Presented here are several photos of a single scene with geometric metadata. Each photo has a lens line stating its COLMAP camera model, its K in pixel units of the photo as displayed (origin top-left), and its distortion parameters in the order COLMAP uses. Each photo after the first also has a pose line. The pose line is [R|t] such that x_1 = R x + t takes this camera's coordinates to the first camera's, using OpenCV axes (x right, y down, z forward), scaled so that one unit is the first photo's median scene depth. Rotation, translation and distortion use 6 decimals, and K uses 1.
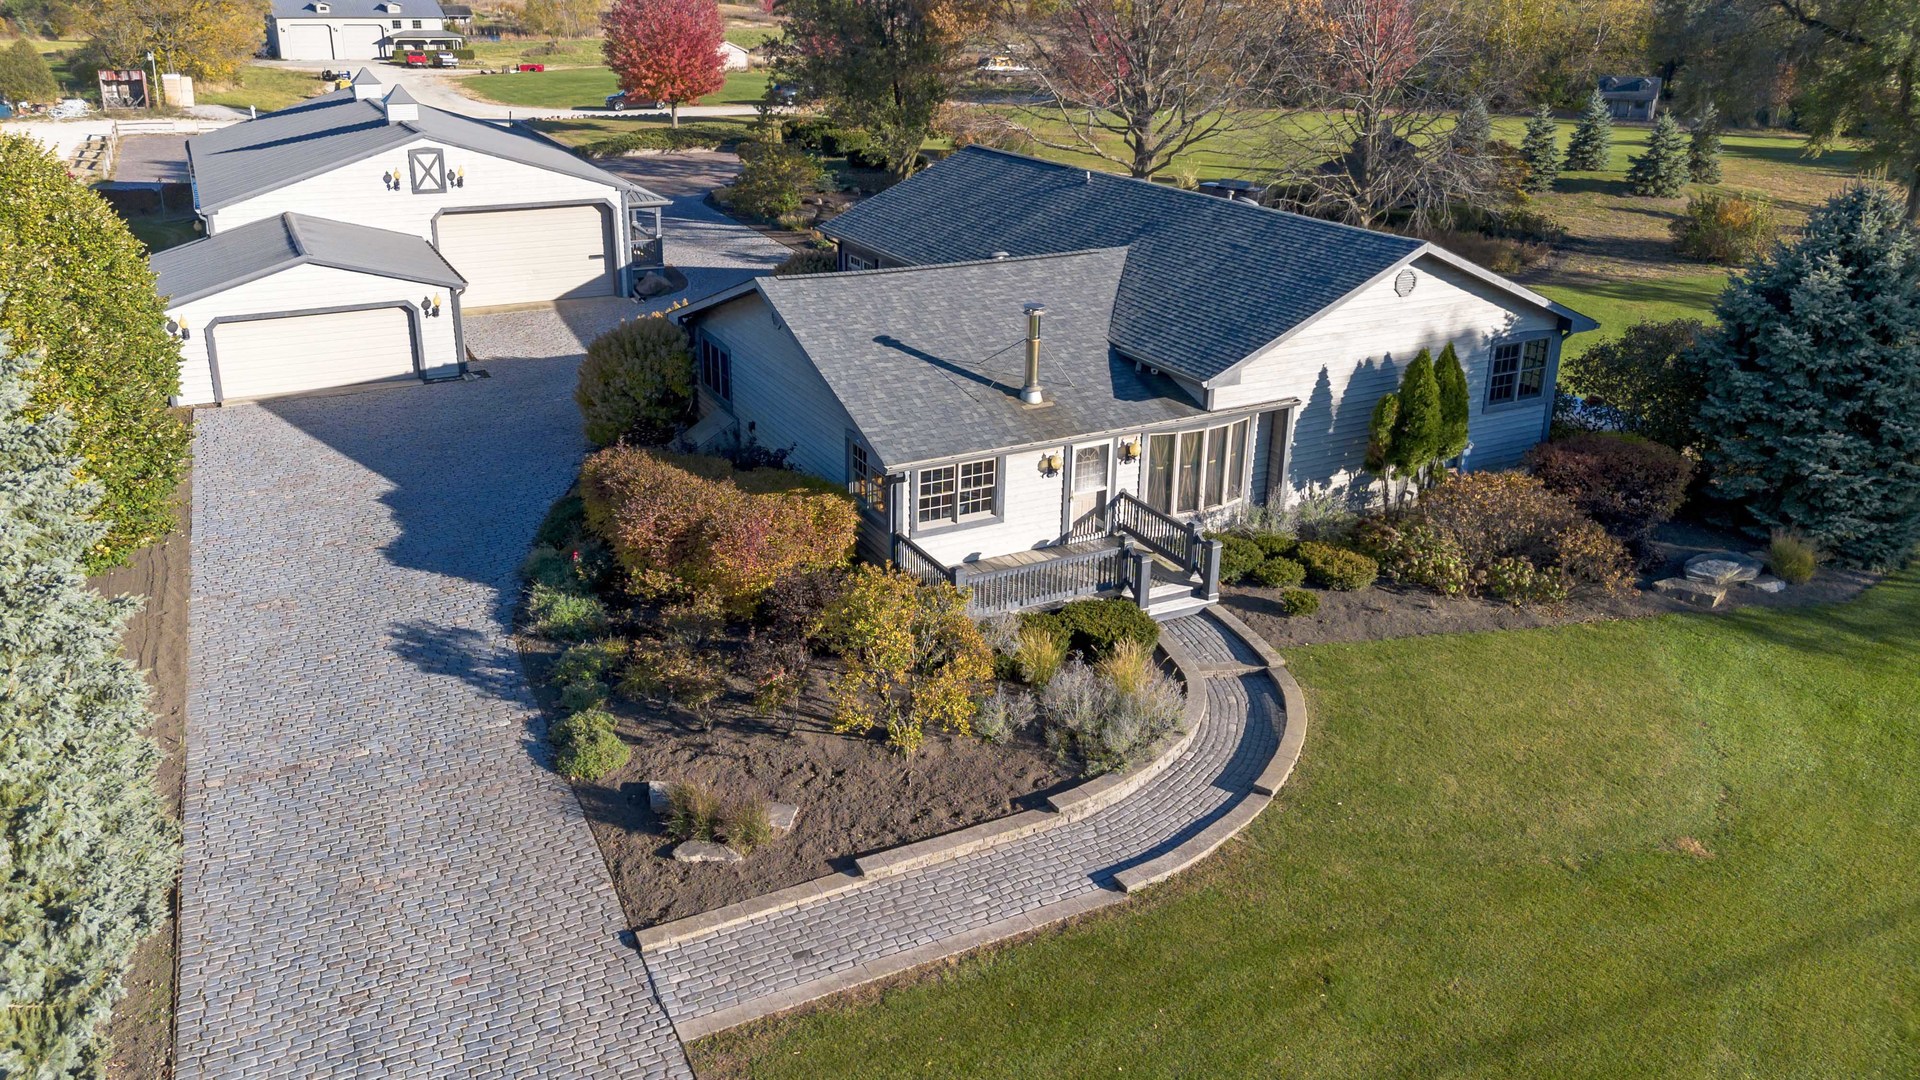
lens RADIAL K [[1412.1, 0, 881.8], [0, 1412.1, 453.7], [0, 0, 1]] dist [0.013000, -0.005257]
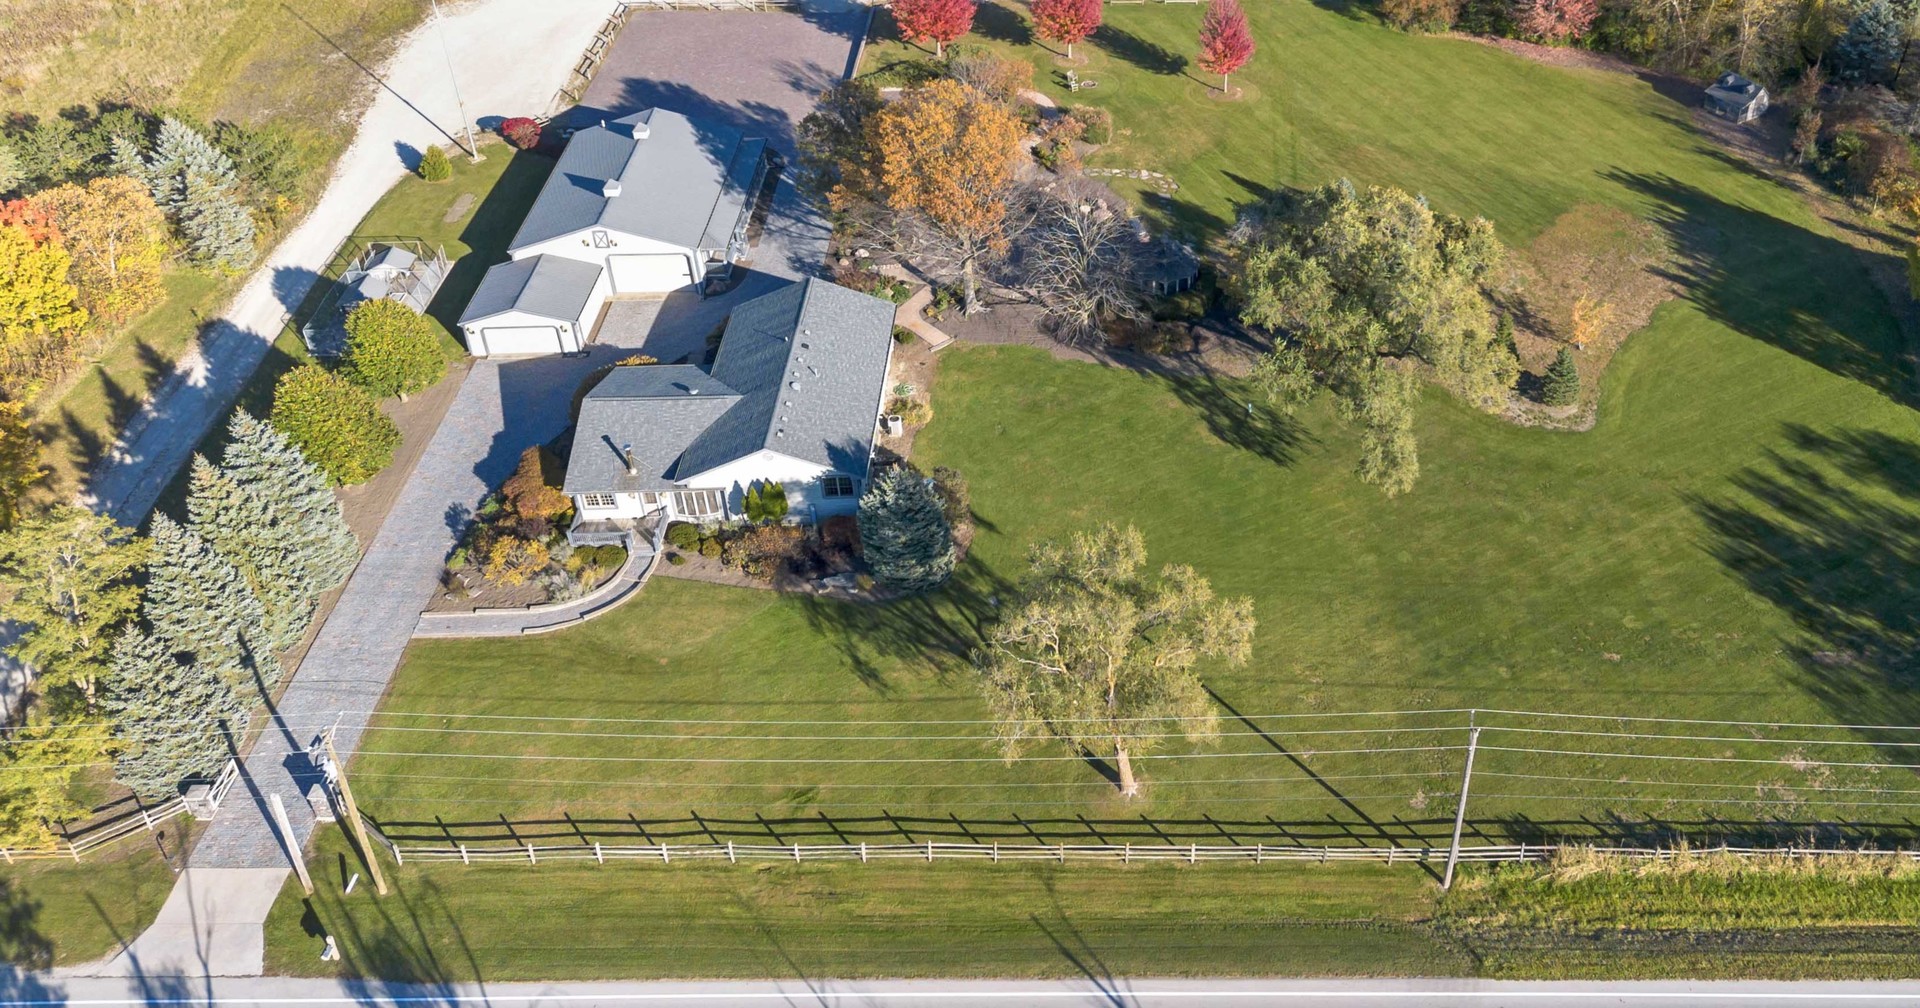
lens RADIAL K [[1492.6, 0, 1115.3], [0, 1492.6, 443.7], [0, 0, 1]] dist [-0.004354, 0.013486]
pose [[0.918533, 0.236090, -0.317111, 1.978551], [-0.129143, 0.937290, 0.323743, -1.216604], [0.373657, -0.256416, 0.891421, -1.388603]]
